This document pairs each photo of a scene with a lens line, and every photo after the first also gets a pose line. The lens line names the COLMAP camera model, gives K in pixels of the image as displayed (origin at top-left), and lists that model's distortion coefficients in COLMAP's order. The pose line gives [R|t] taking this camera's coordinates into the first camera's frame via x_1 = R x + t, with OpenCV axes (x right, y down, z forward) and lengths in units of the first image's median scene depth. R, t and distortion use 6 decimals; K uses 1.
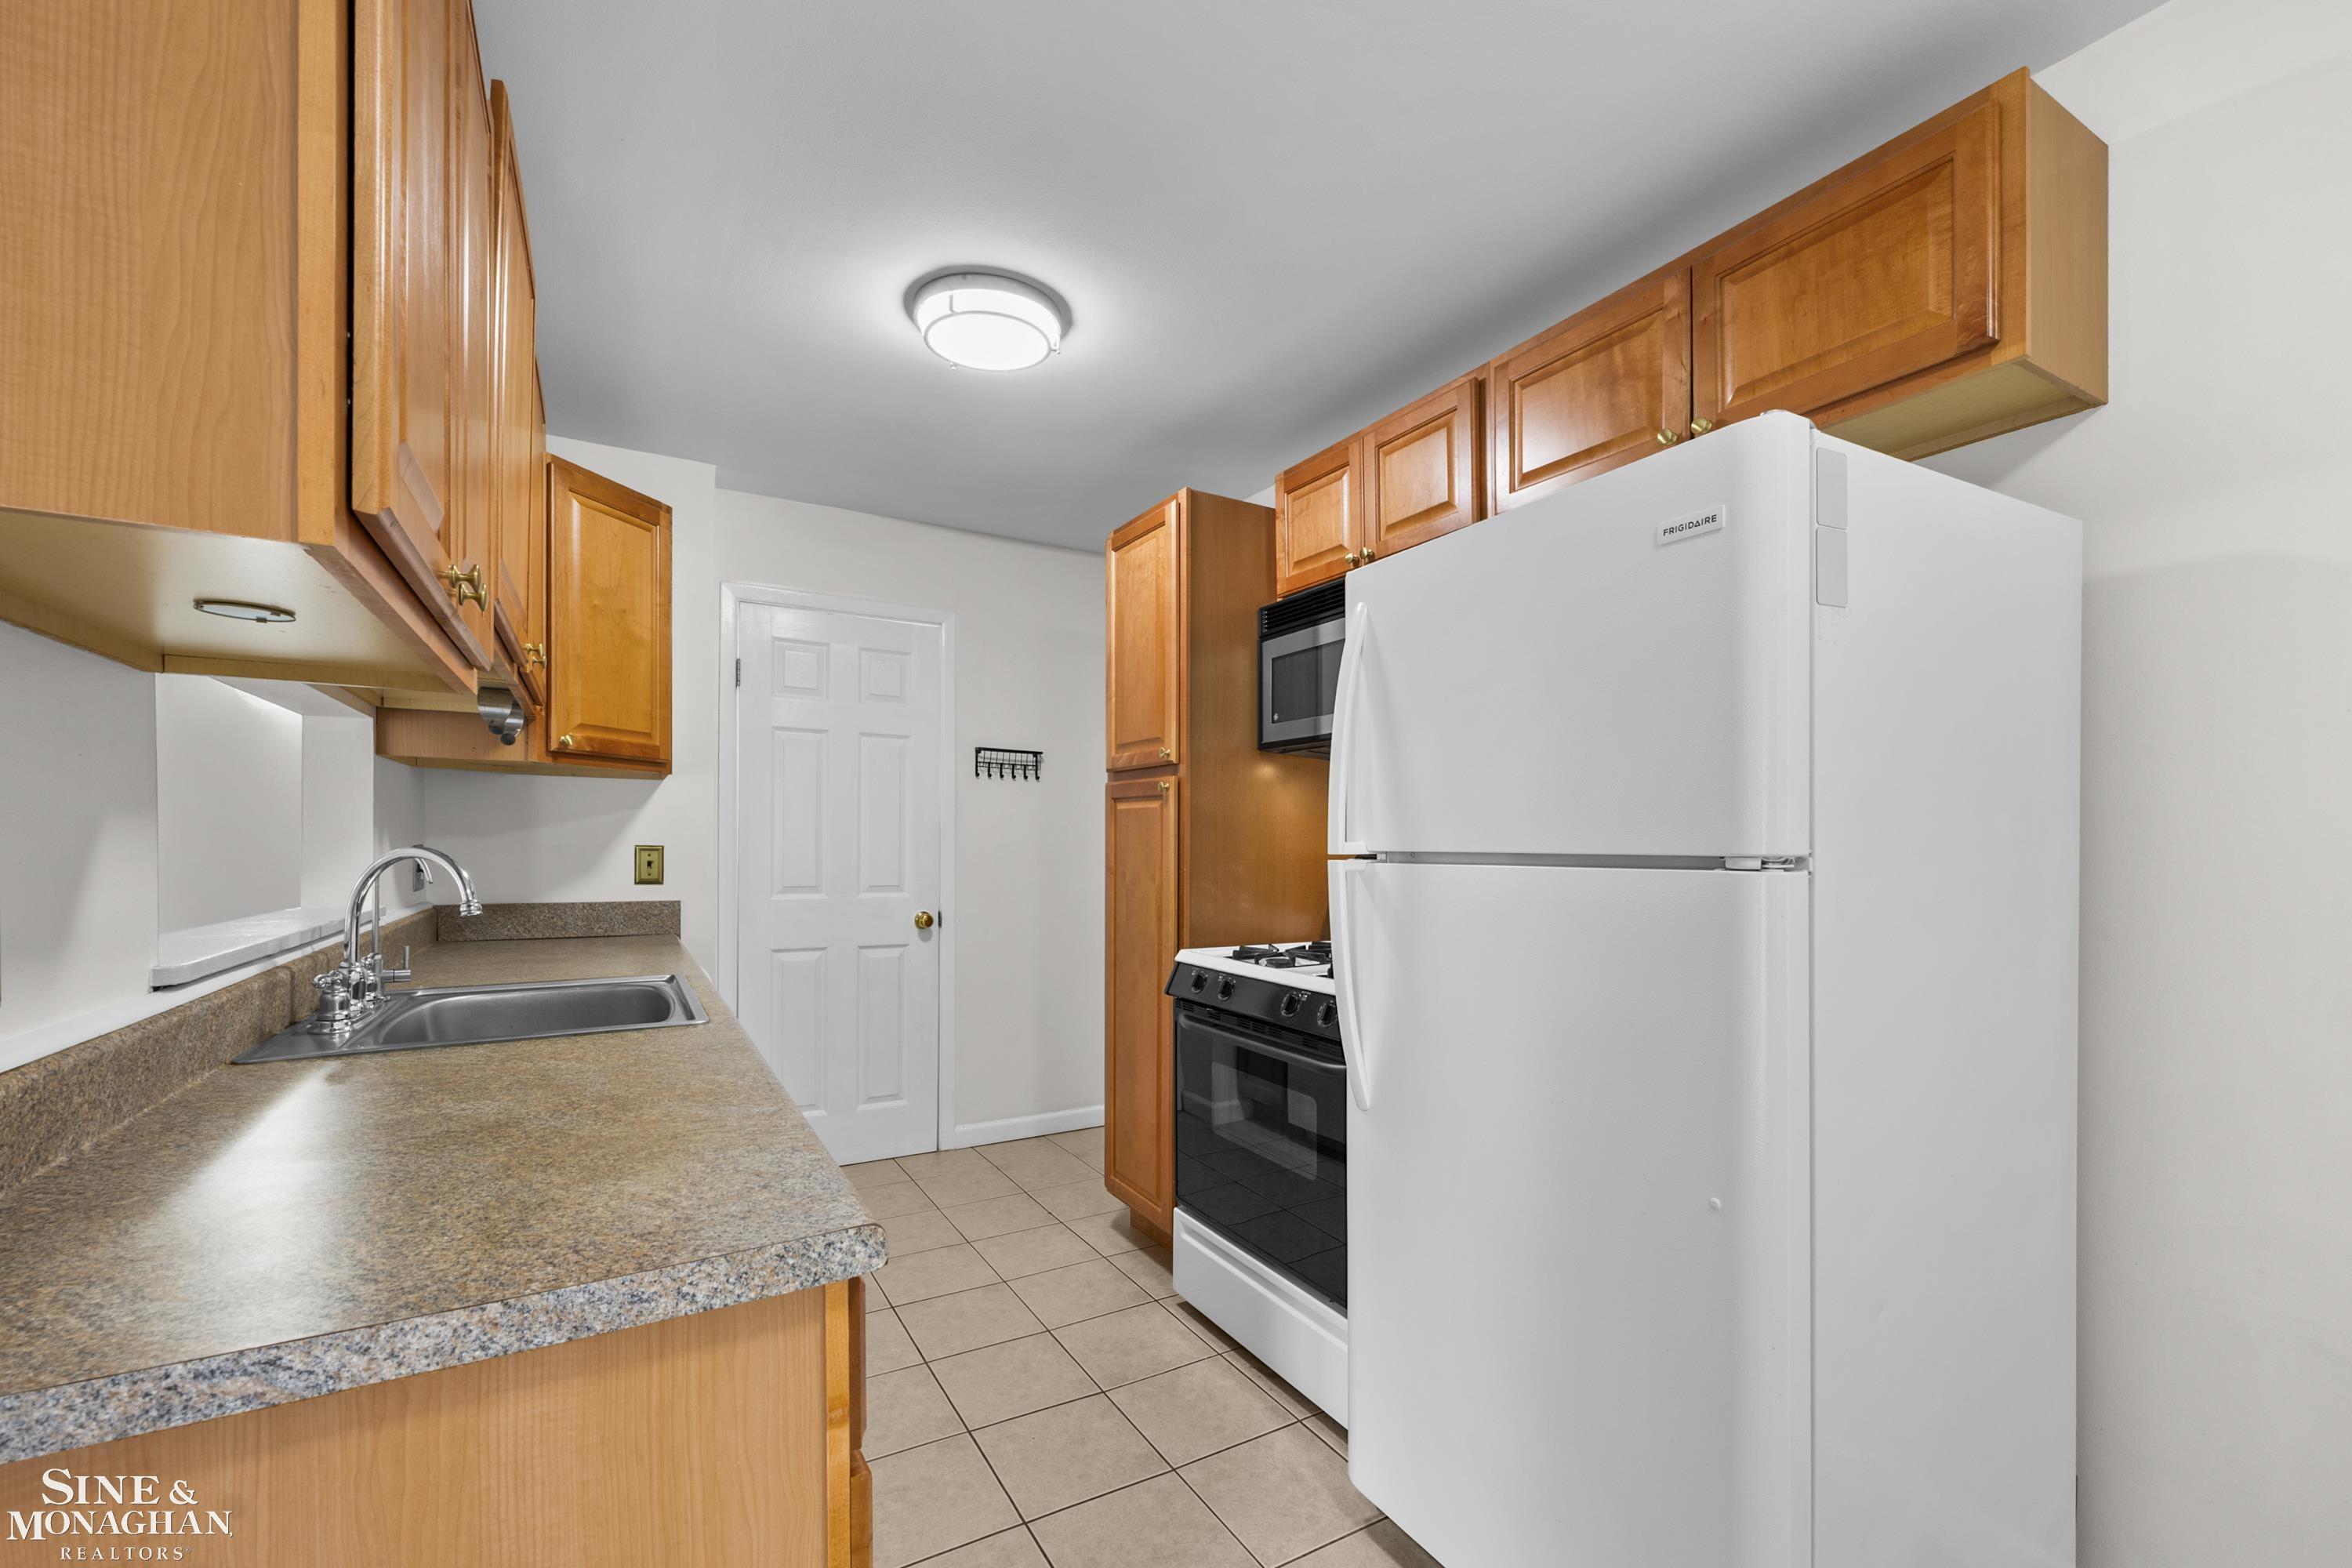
lens RADIAL K [[964.9, 0, 1180.3], [0, 964.9, 848.8], [0, 0, 1]] dist [0.000196, 0.000039]
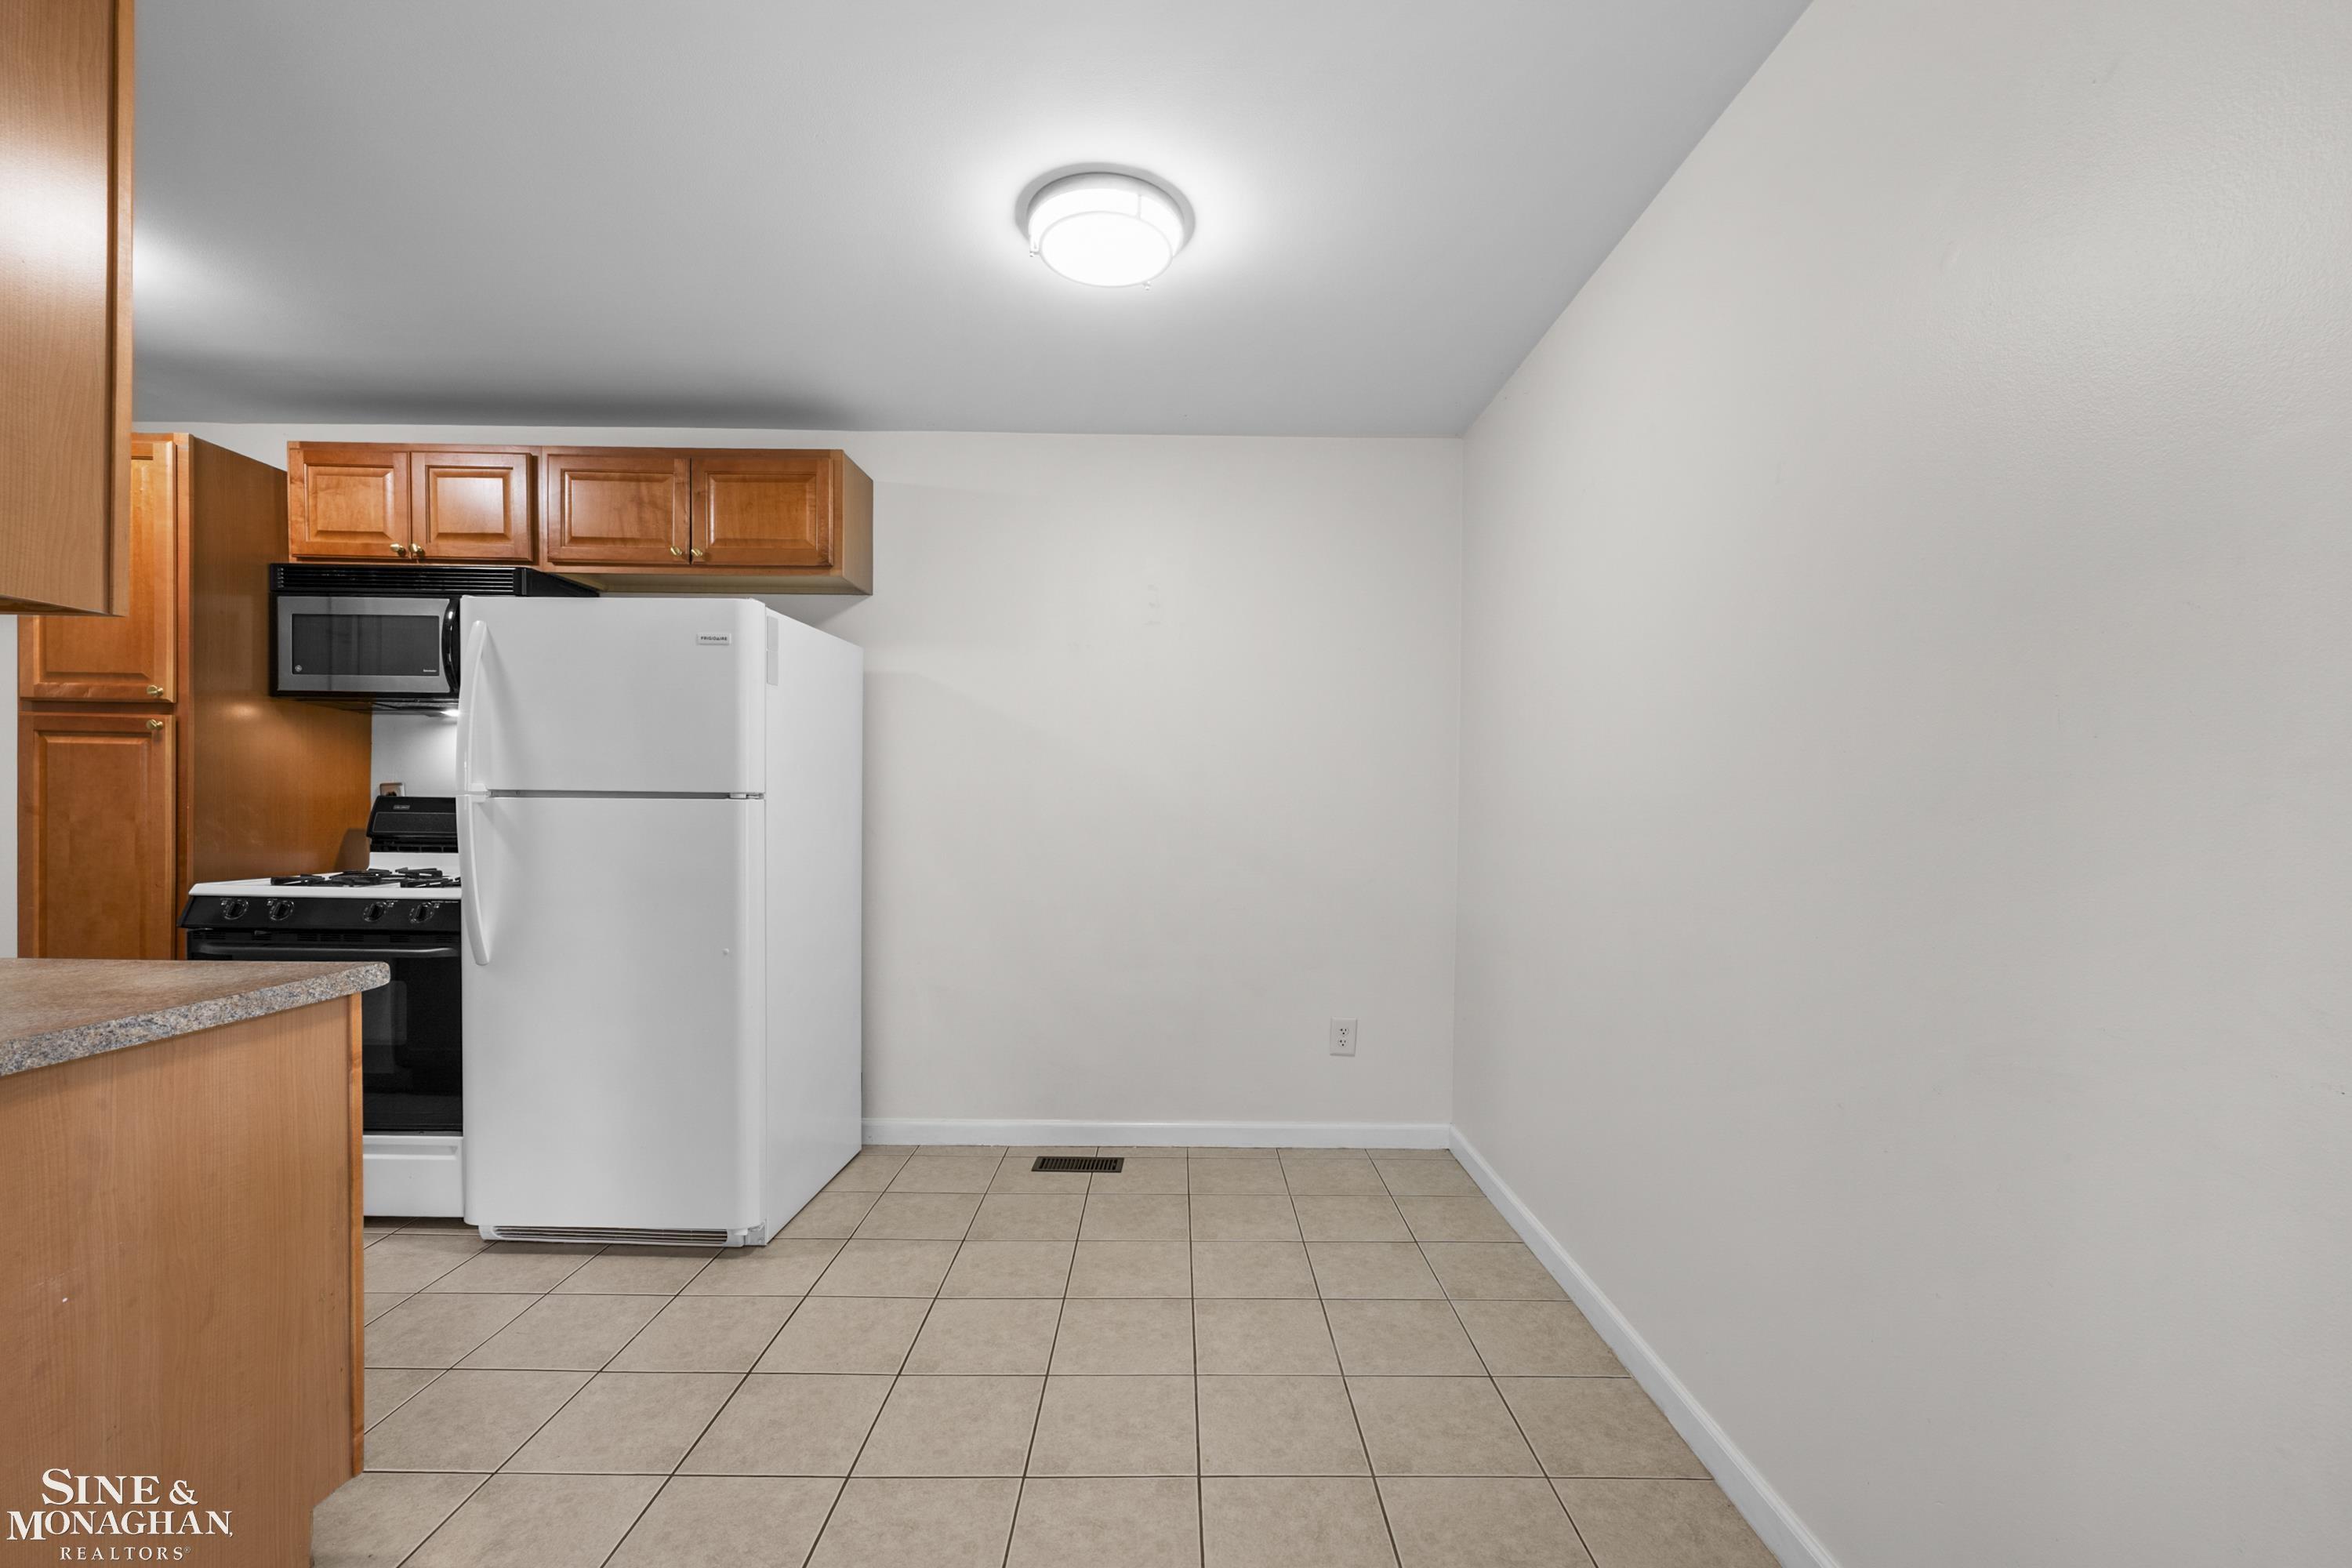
lens RADIAL K [[964.9, 0, 1185.3], [0, 964.9, 807.6], [0, 0, 1]] dist [0.000196, 0.000039]
pose [[0.498635, -0.001755, 0.866811, -0.508401], [-0.005060, 0.999975, 0.004935, 0.015982], [-0.866798, -0.006847, 0.498613, -0.614615]]
